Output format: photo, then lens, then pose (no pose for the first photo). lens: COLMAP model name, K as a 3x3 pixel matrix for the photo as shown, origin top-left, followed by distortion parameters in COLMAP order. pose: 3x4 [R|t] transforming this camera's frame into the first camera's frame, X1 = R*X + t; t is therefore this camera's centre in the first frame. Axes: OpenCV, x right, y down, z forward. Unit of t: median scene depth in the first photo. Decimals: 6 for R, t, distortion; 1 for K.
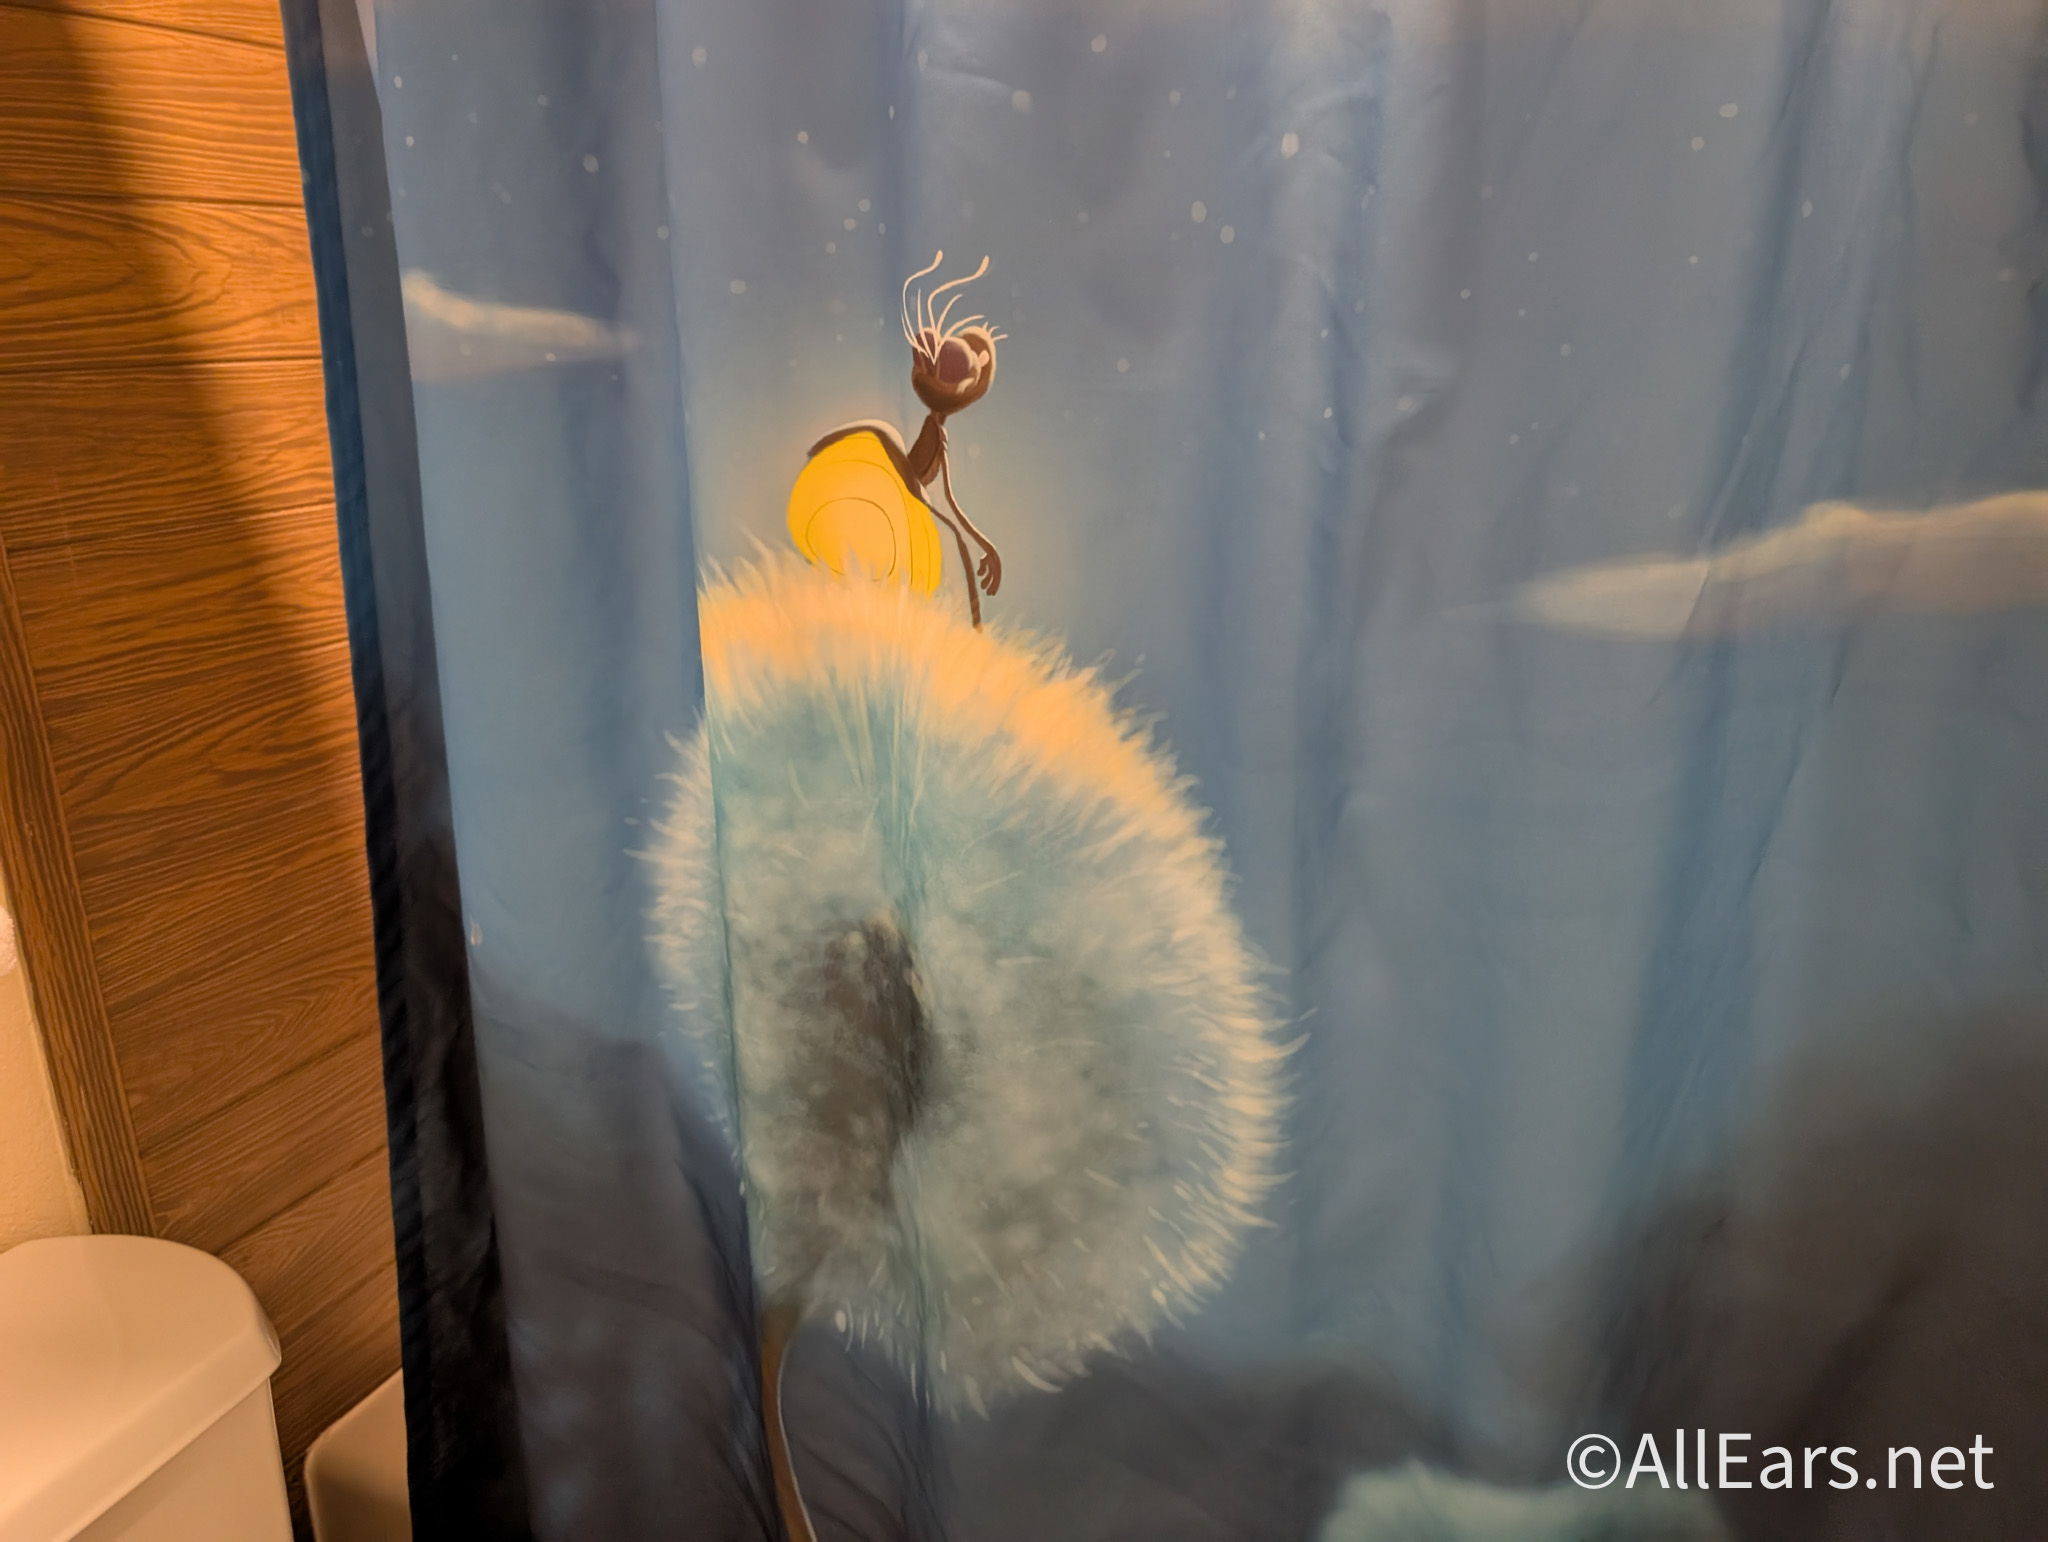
lens RADIAL K [[1500.0, 0, 1024.0], [0, 1500.0, 771.0], [0, 0, 1]] dist [-0.005303, -0.003543]
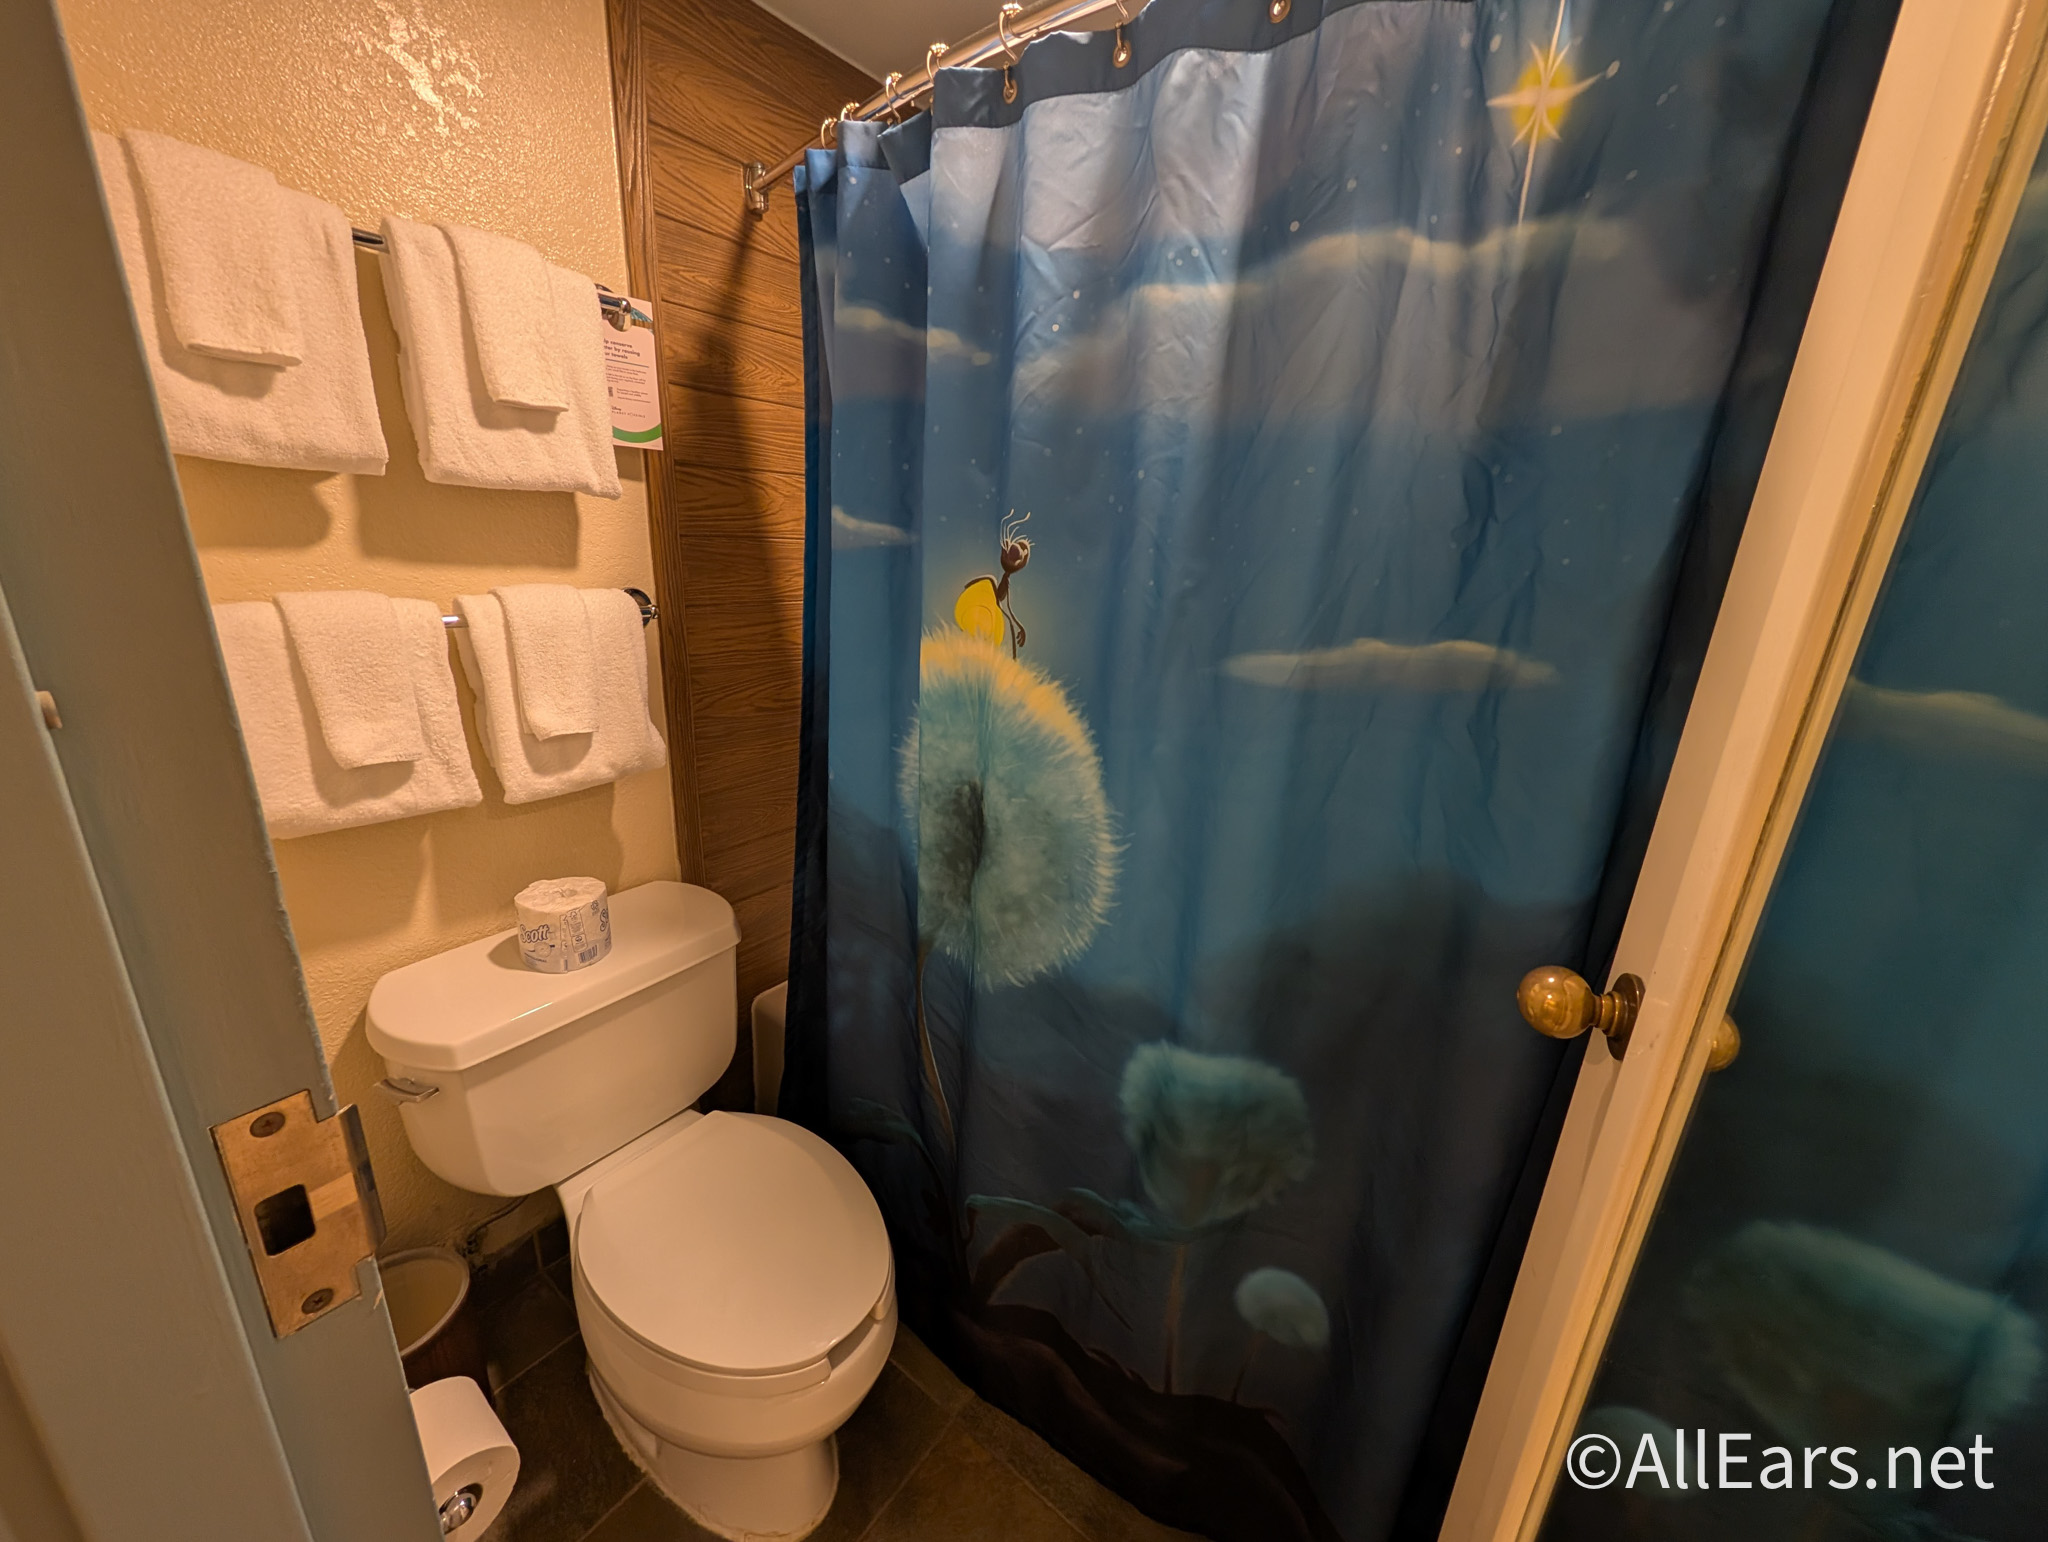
lens RADIAL K [[788.8, 0, 1024.0], [0, 788.8, 771.0], [0, 0, 1]] dist [-0.002391, -0.000042]
pose [[0.970649, 0.125553, -0.205124, 0.251718], [-0.128514, 0.991707, -0.001122, 0.078618], [0.203282, 0.027450, 0.978735, -0.248514]]
